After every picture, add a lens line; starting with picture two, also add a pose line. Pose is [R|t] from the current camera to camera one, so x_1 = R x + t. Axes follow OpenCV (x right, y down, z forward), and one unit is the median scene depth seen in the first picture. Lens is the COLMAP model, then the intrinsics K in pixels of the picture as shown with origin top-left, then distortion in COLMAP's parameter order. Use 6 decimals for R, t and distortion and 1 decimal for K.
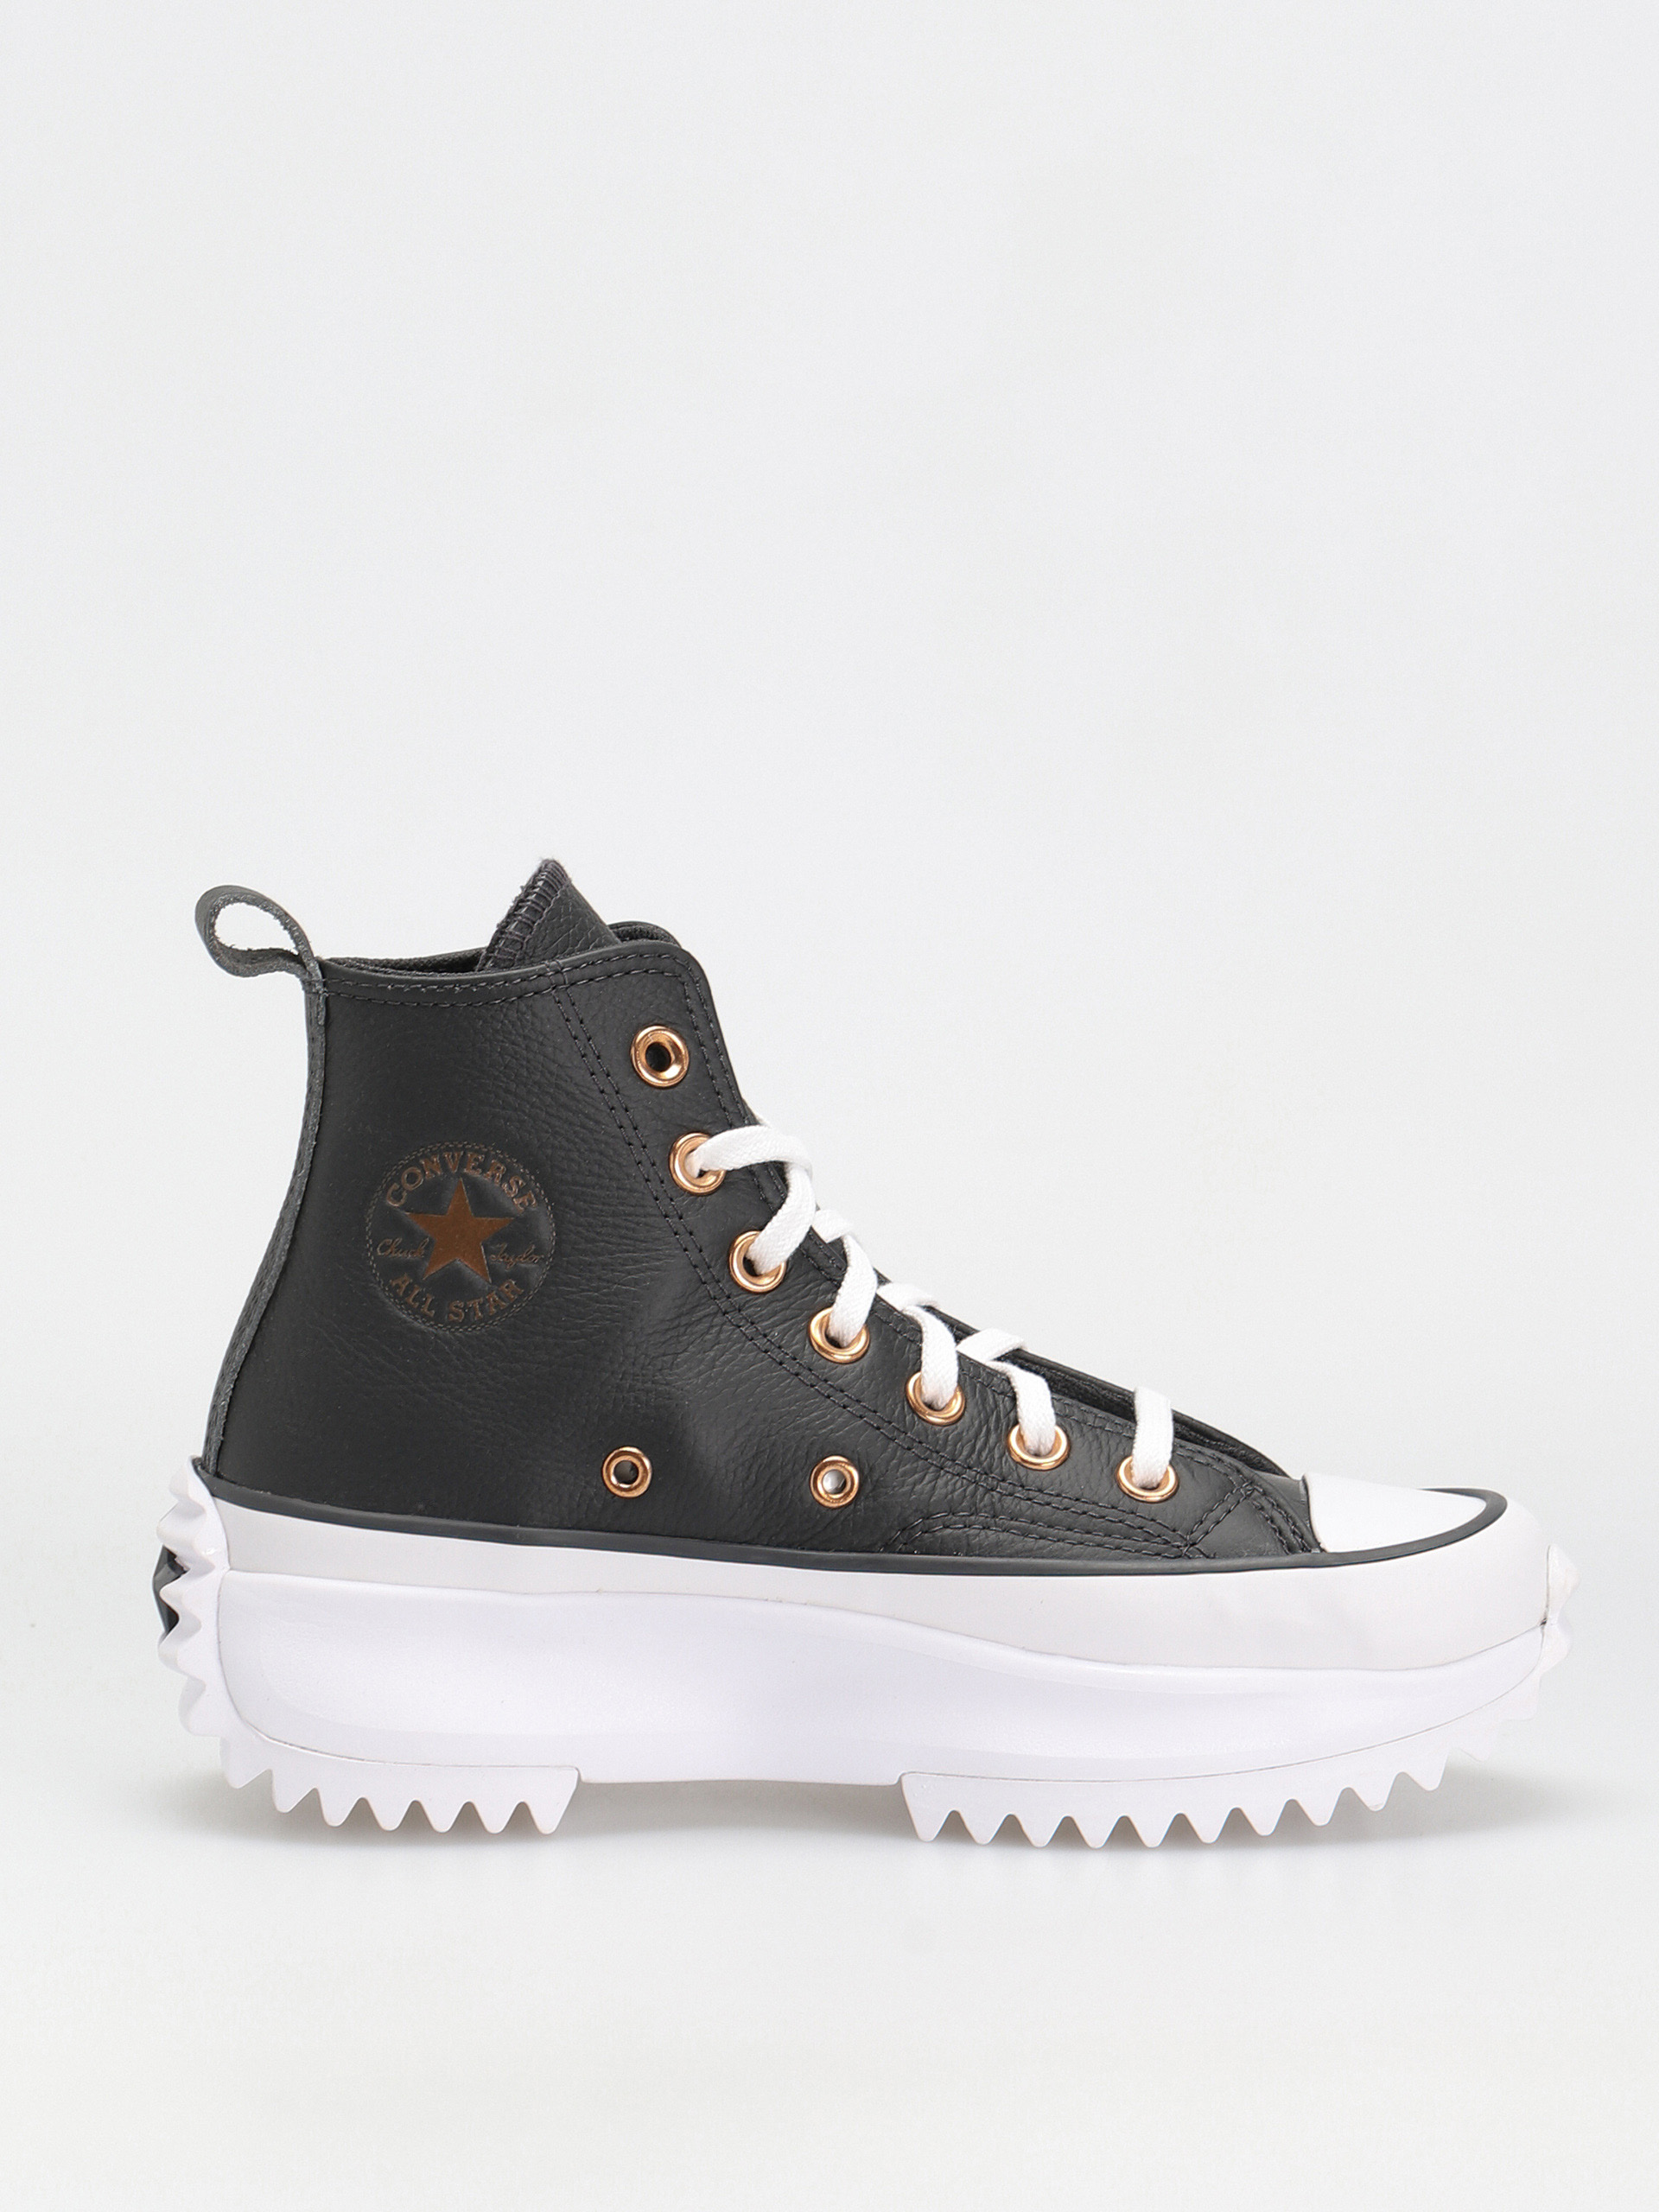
lens RADIAL K [[6108.1, 0, 829.5], [0, 6108.1, 1106.0], [0, 0, 1]] dist [-0.305660, -0.386099]
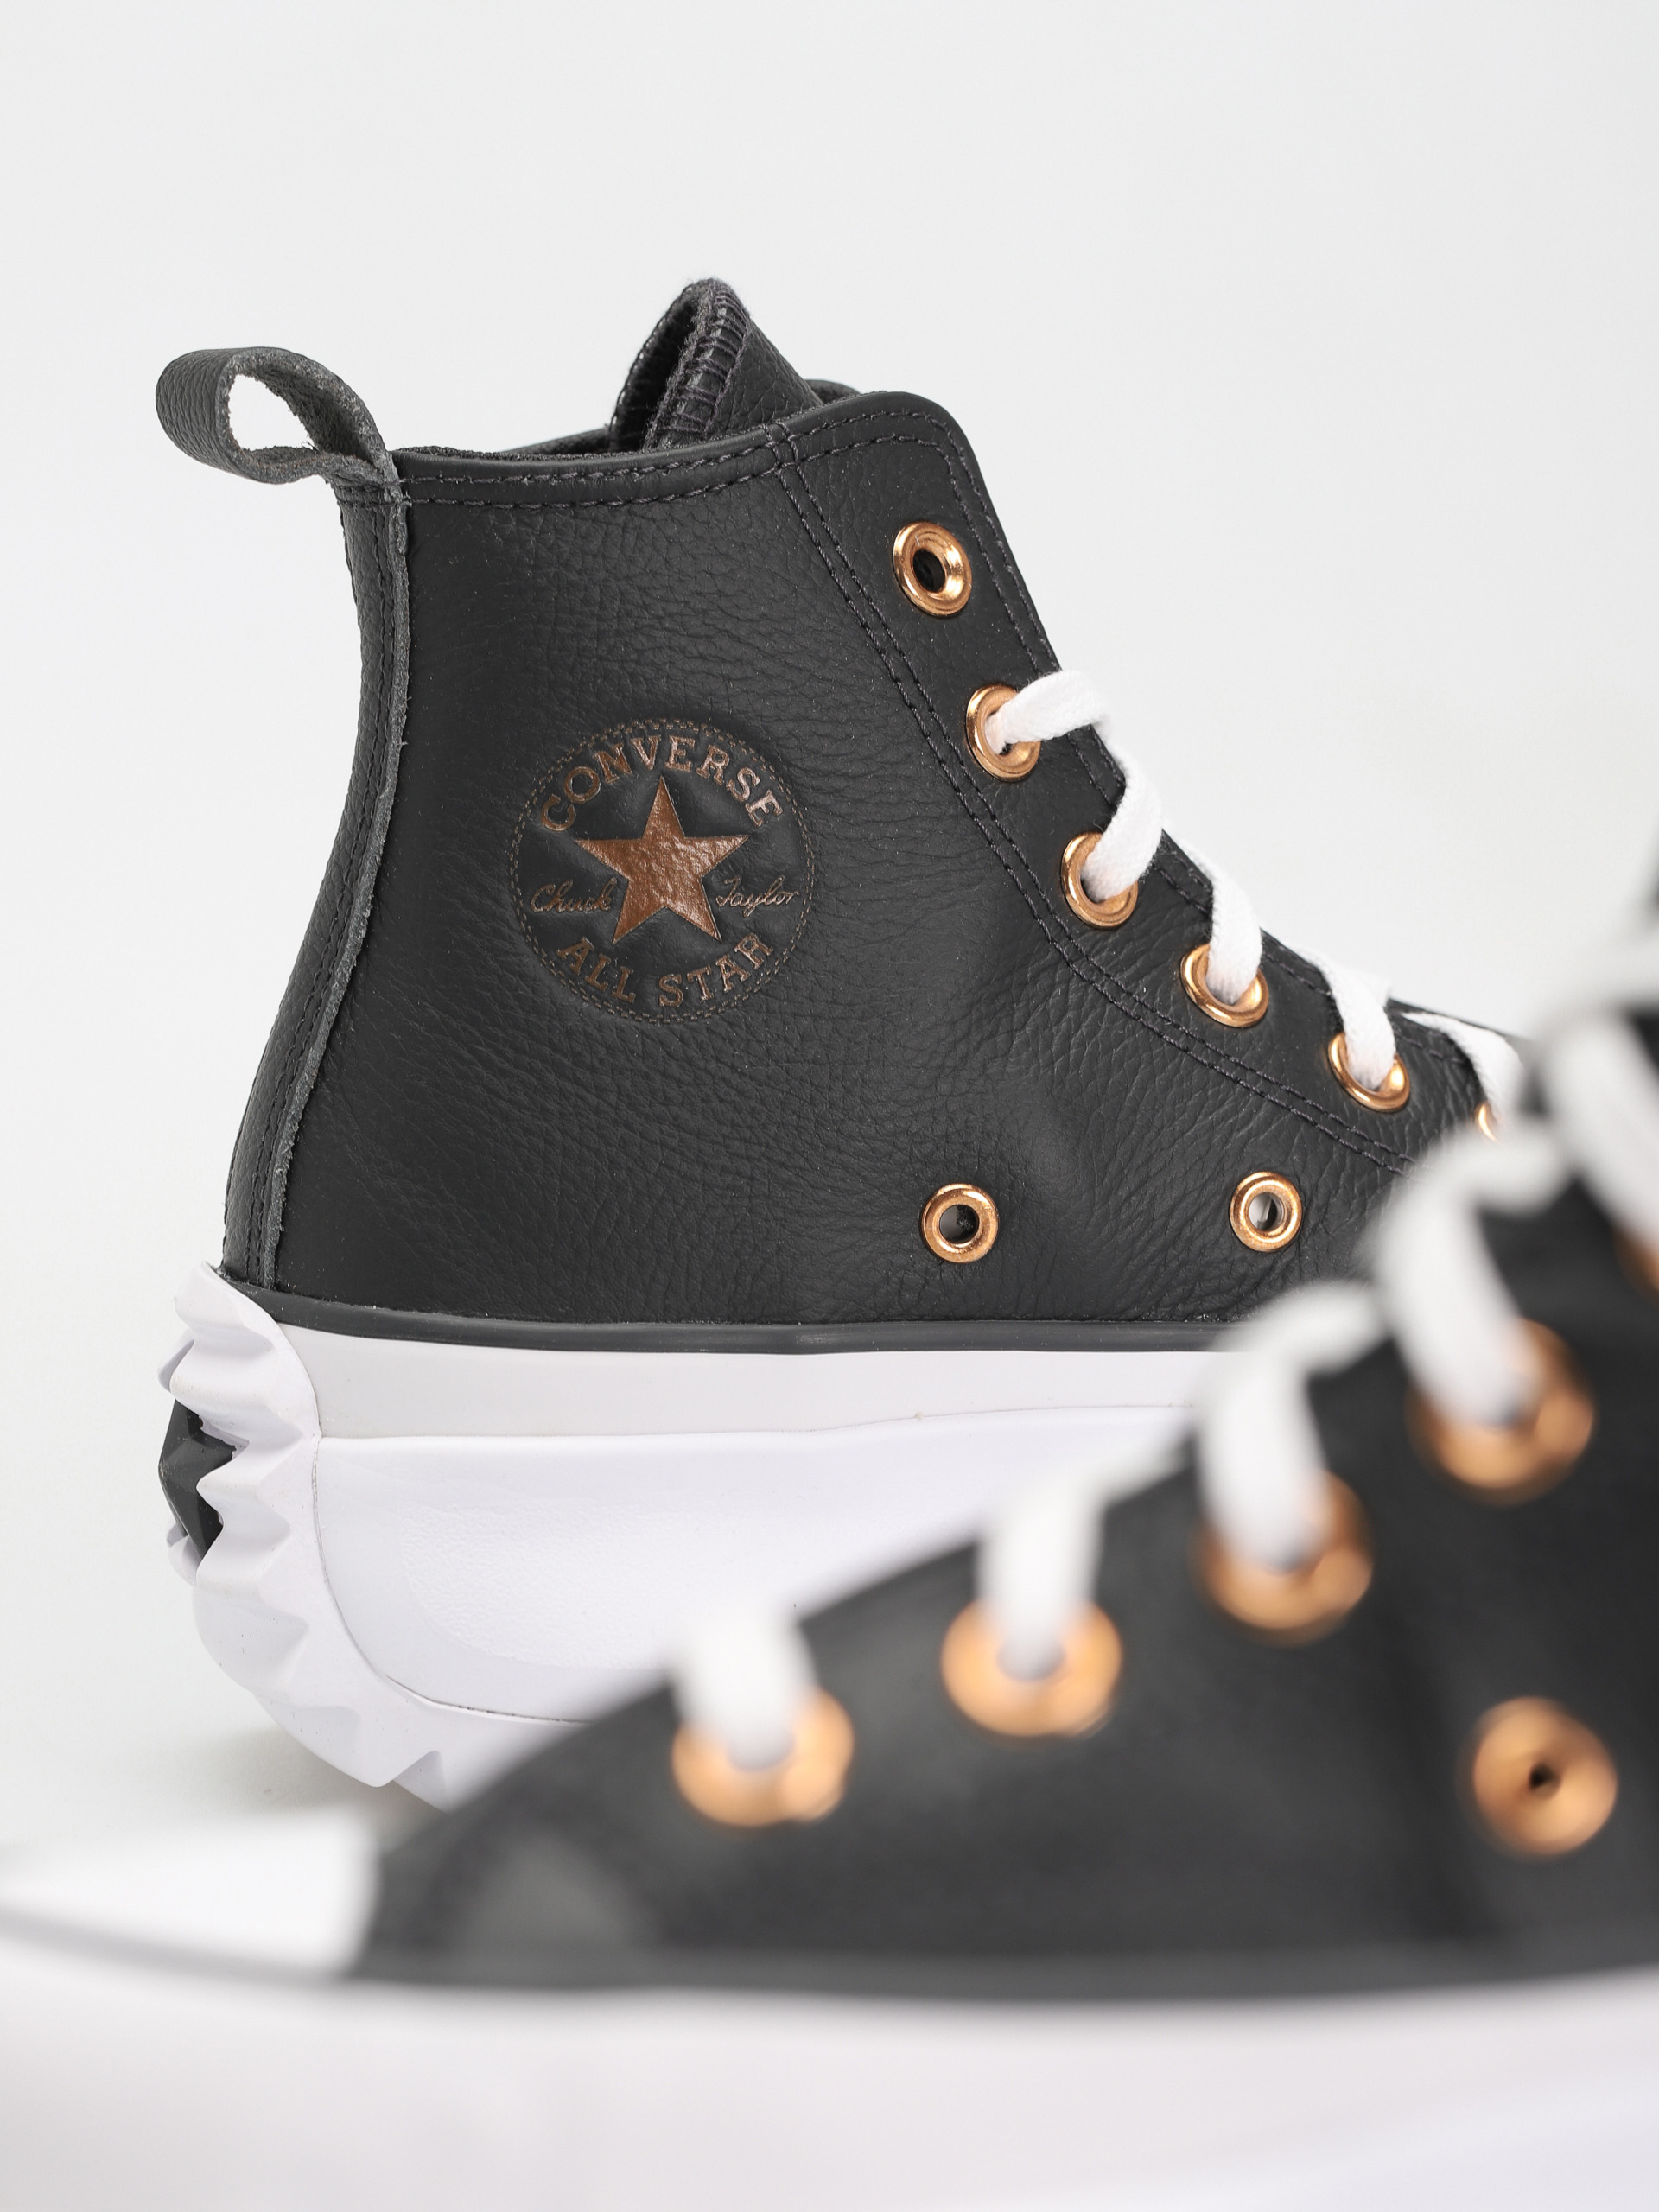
lens RADIAL K [[6108.1, 0, 829.5], [0, 6108.1, 1106.0], [0, 0, 1]] dist [-0.305660, -0.386099]
pose [[0.986311, -0.080907, 0.143682, -0.134434], [0.074939, 0.996104, 0.046478, 0.017388], [-0.146883, -0.035074, 0.988532, 0.375969]]
